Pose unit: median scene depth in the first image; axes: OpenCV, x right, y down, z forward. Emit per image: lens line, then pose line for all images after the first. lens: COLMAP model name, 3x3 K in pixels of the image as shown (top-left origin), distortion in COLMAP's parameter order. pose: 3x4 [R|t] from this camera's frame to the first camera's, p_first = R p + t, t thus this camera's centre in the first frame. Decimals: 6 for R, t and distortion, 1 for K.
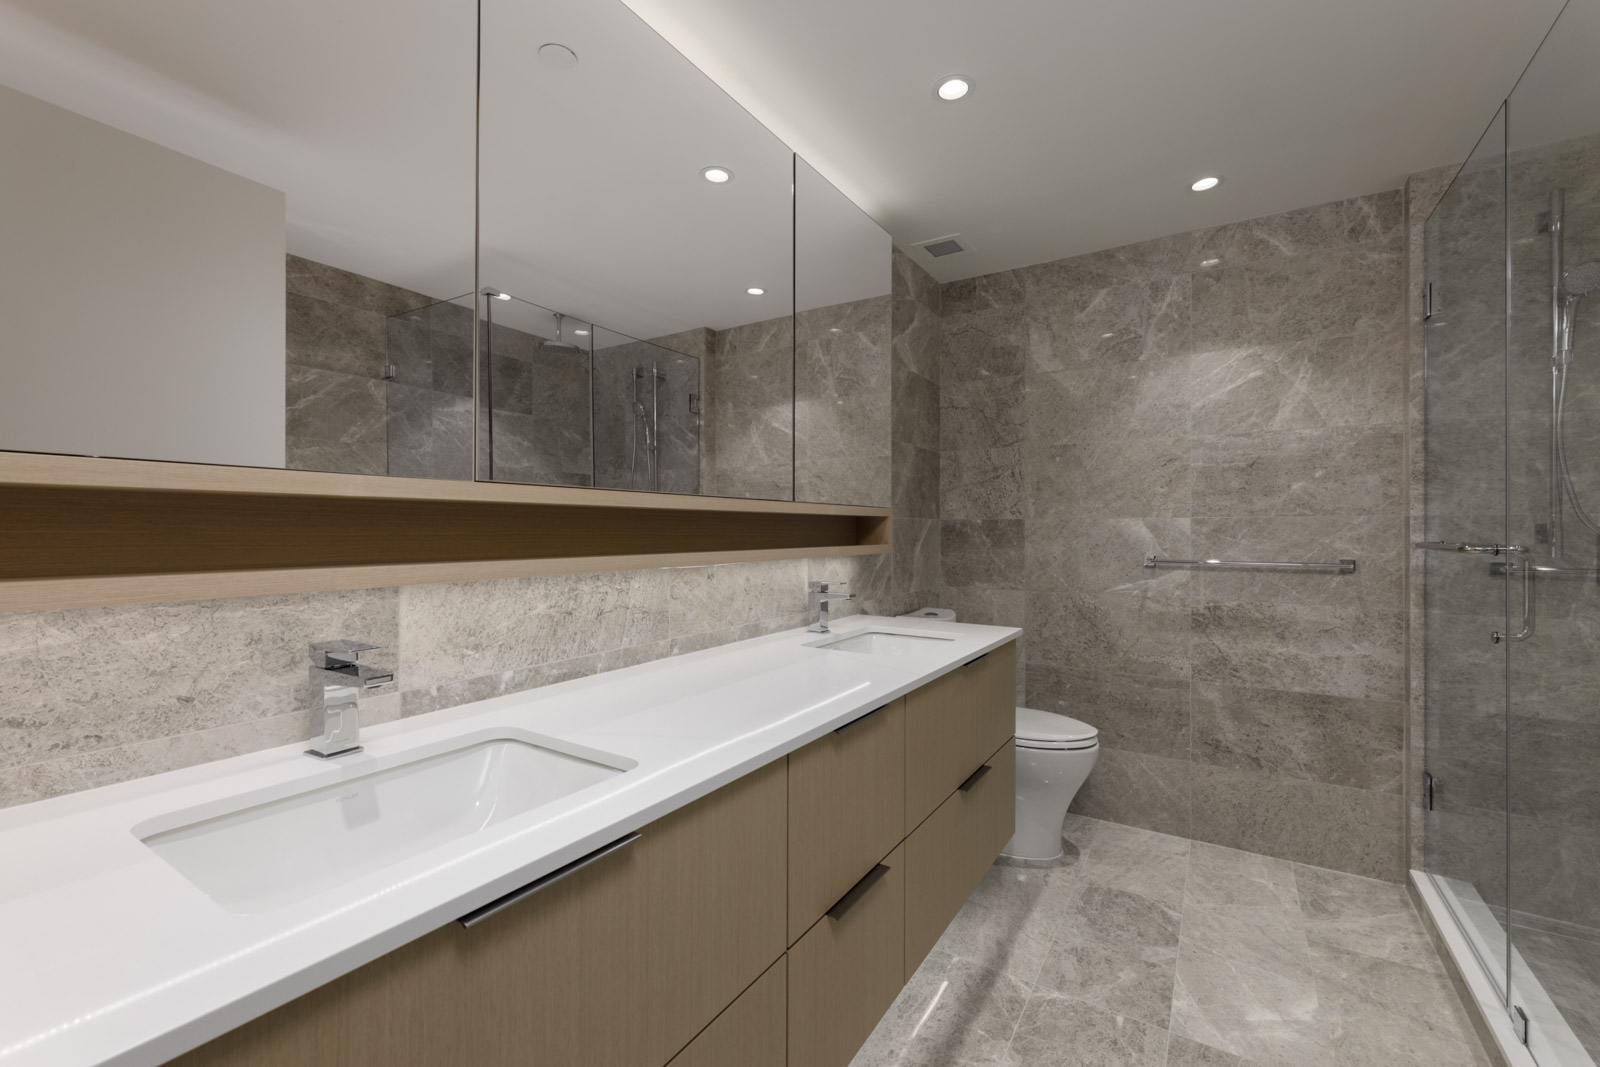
lens RADIAL K [[685.3, 0, 804.7], [0, 685.3, 529.0], [0, 0, 1]] dist [0.004262, 0.000082]
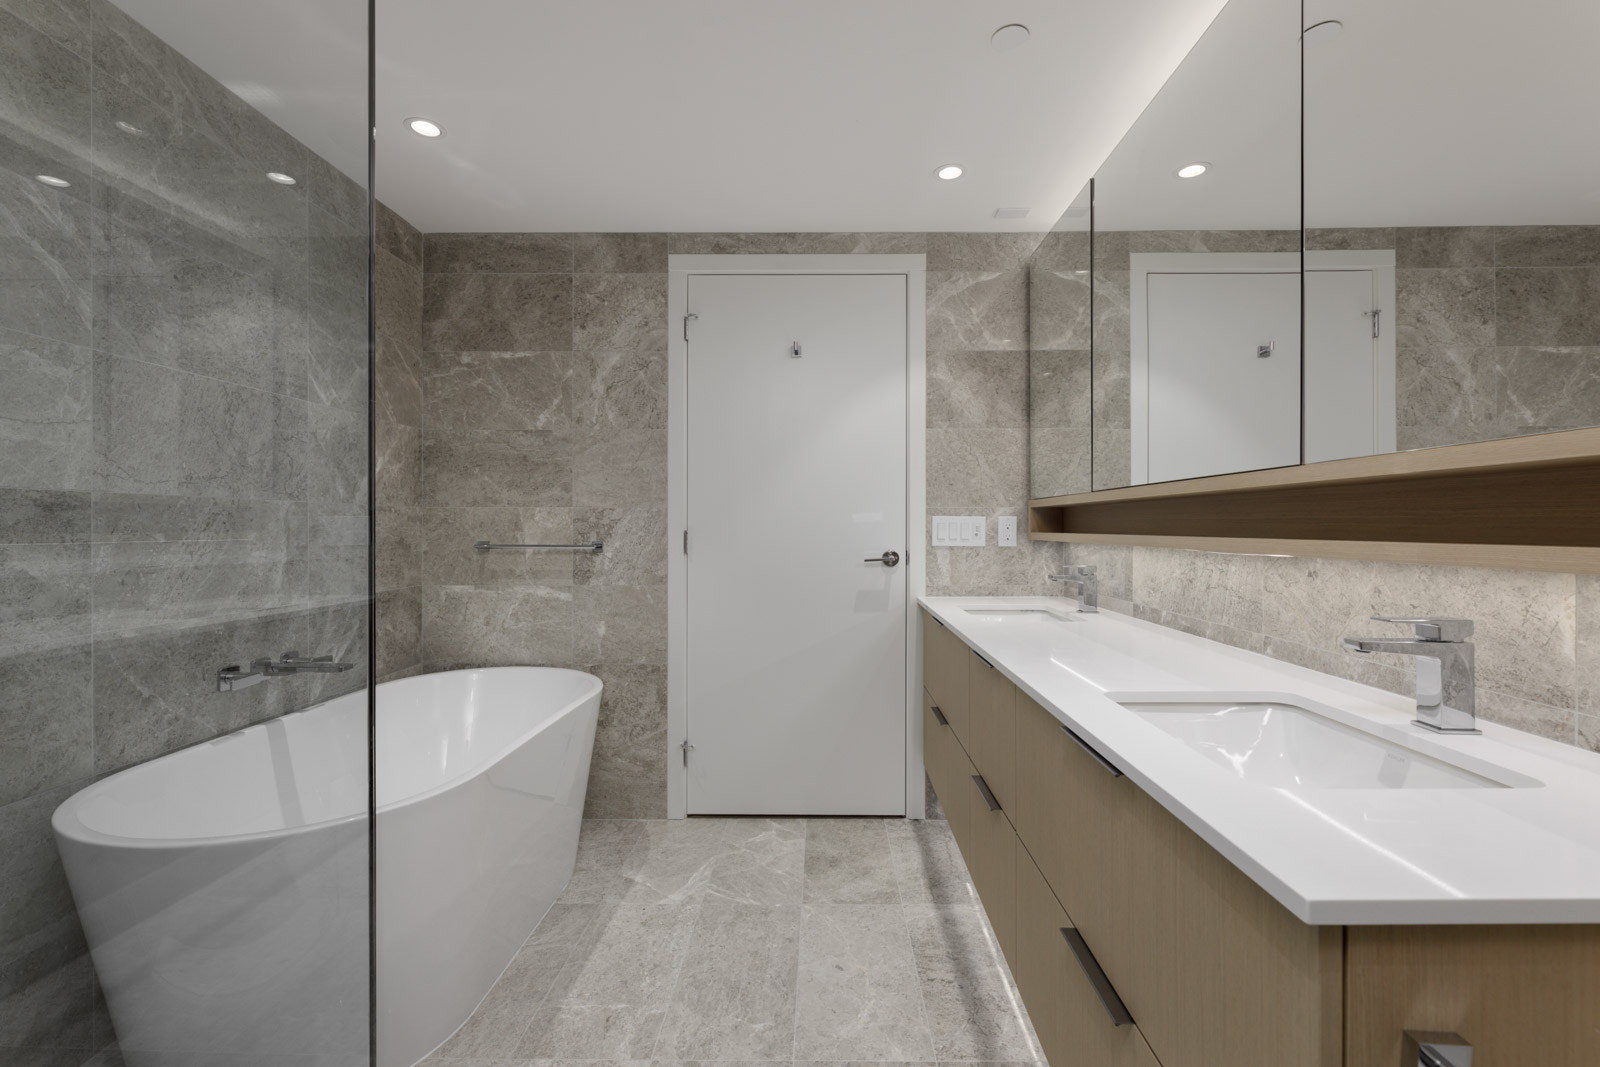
lens RADIAL K [[685.3, 0, 807.2], [0, 685.3, 528.5], [0, 0, 1]] dist [0.004262, 0.000082]
pose [[-0.859001, -0.000933, -0.511974, 0.446645], [-0.002788, 0.999992, 0.002854, 0.011383], [0.511967, 0.003879, -0.858996, 0.839628]]
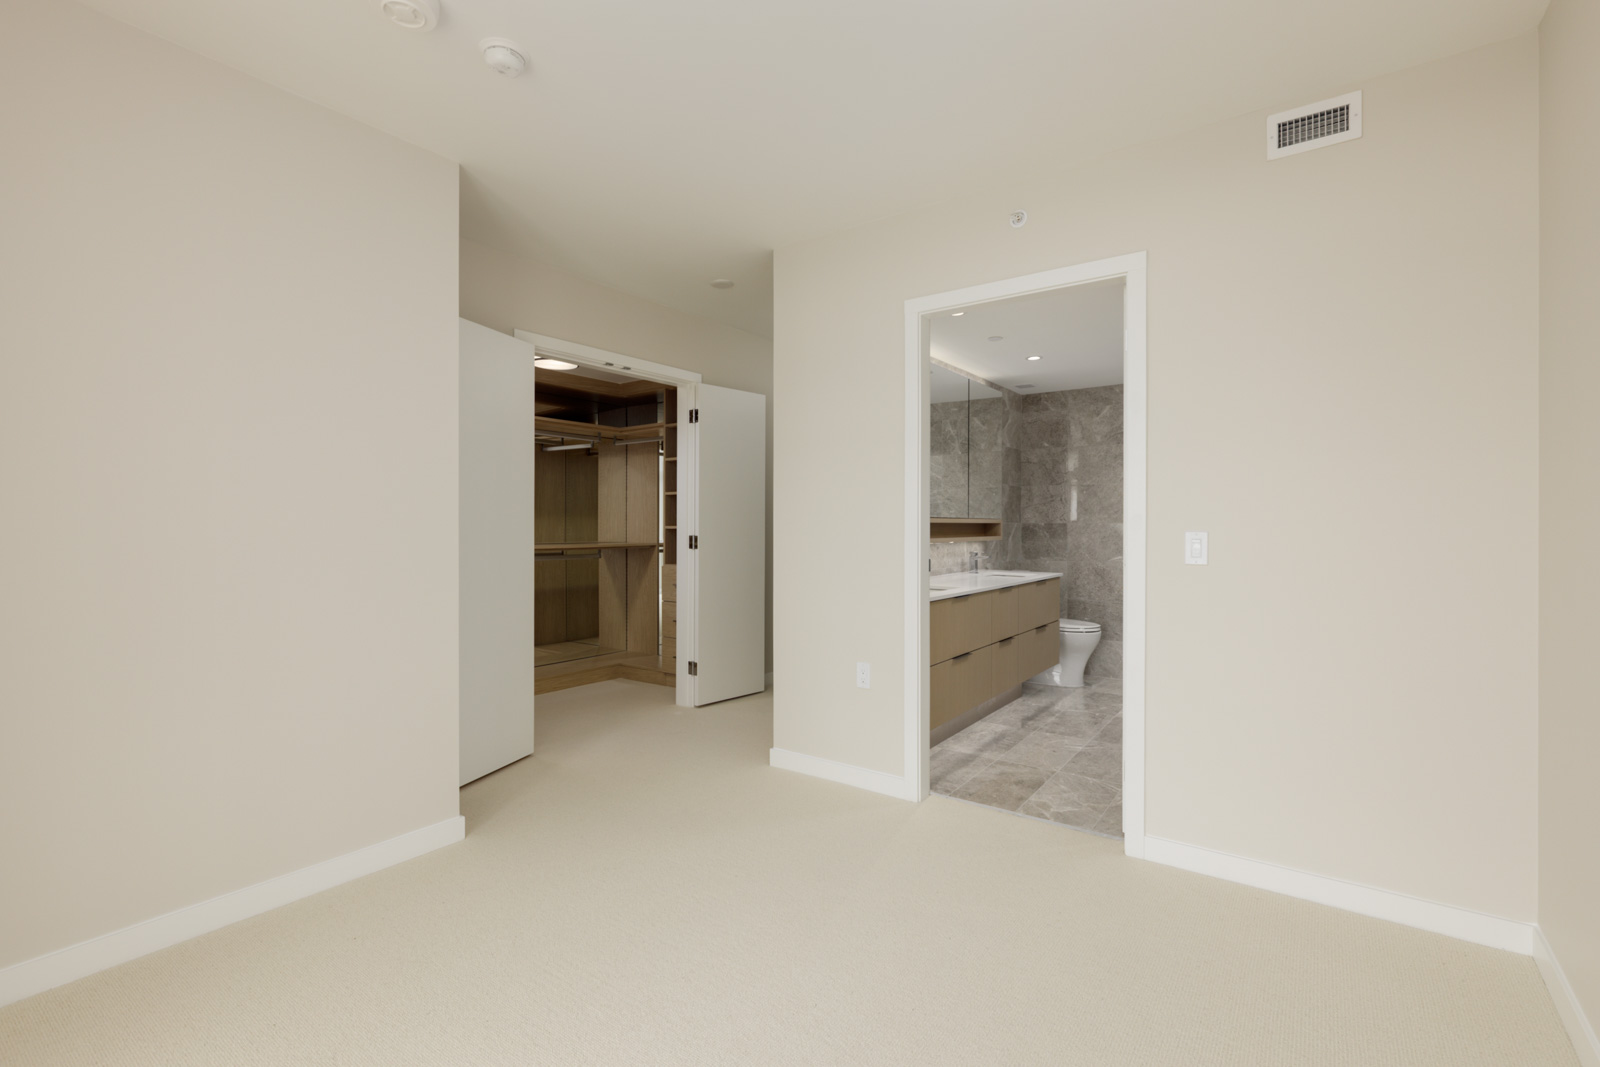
lens RADIAL K [[700.1, 0, 811.1], [0, 700.1, 534.0], [0, 0, 1]] dist [-0.000225, 0.000276]
pose [[0.997842, -0.000522, -0.065664, -0.271477], [0.001433, 0.999903, 0.013833, -0.013158], [0.065651, -0.013897, 0.997746, -1.025497]]
